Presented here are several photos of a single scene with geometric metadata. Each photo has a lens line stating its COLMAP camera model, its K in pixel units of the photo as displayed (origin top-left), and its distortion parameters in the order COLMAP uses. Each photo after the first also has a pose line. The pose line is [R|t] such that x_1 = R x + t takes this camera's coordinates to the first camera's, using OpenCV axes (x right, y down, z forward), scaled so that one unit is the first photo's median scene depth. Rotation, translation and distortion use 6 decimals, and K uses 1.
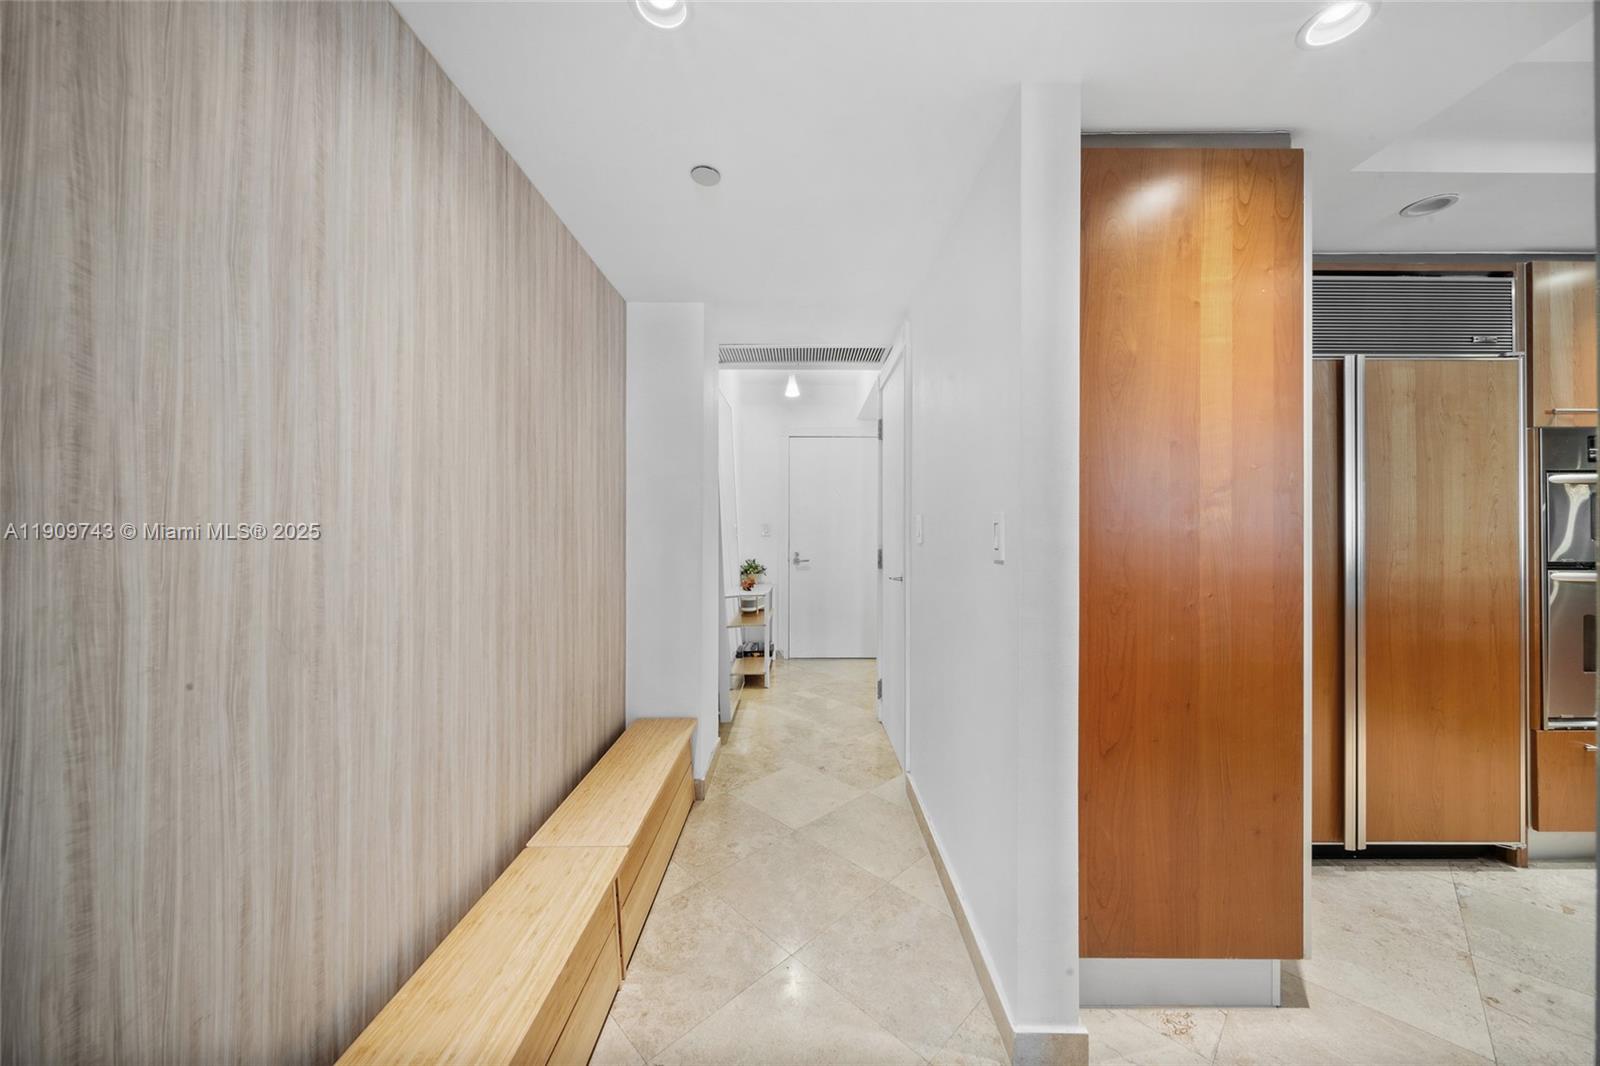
lens RADIAL K [[561.8, 0, 804.0], [0, 561.8, 531.9], [0, 0, 1]] dist [0.000110, -0.000076]
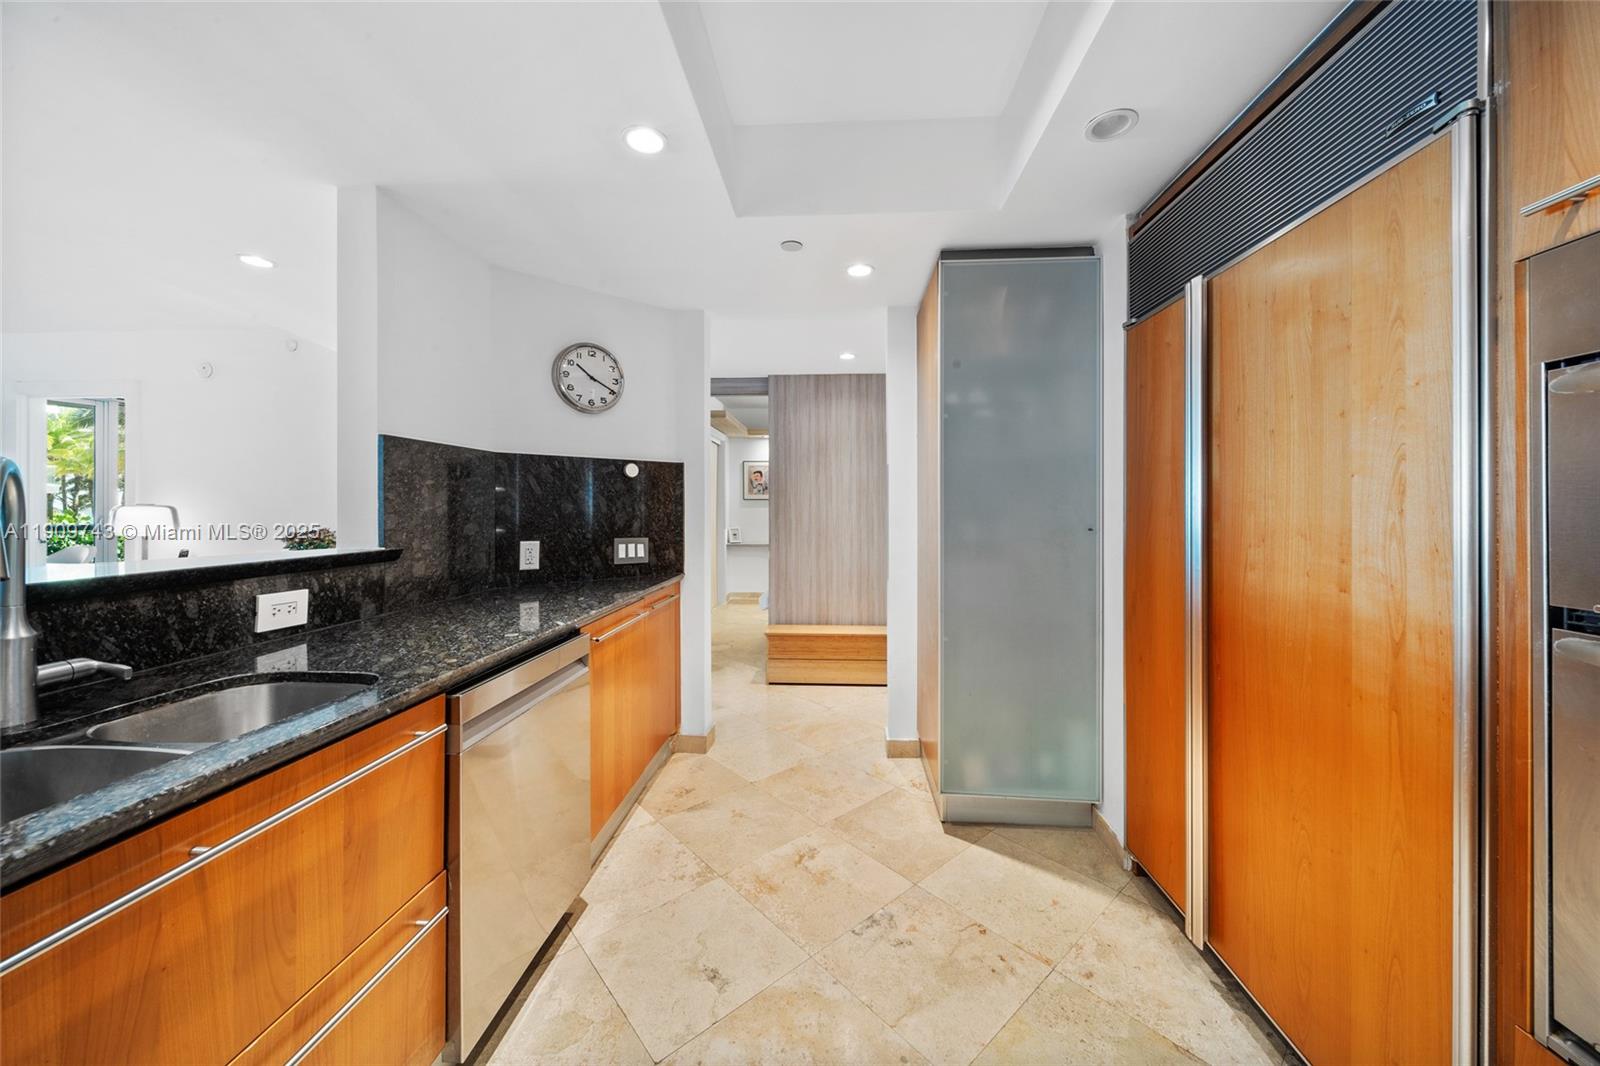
lens RADIAL K [[565.9, 0, 797.8], [0, 565.9, 503.2], [0, 0, 1]] dist [-0.000596, -0.000066]
pose [[-0.076761, -0.004242, -0.997041, 2.007816], [0.006168, 0.999970, -0.004730, -0.020009], [0.997030, -0.006513, -0.076732, 0.606490]]
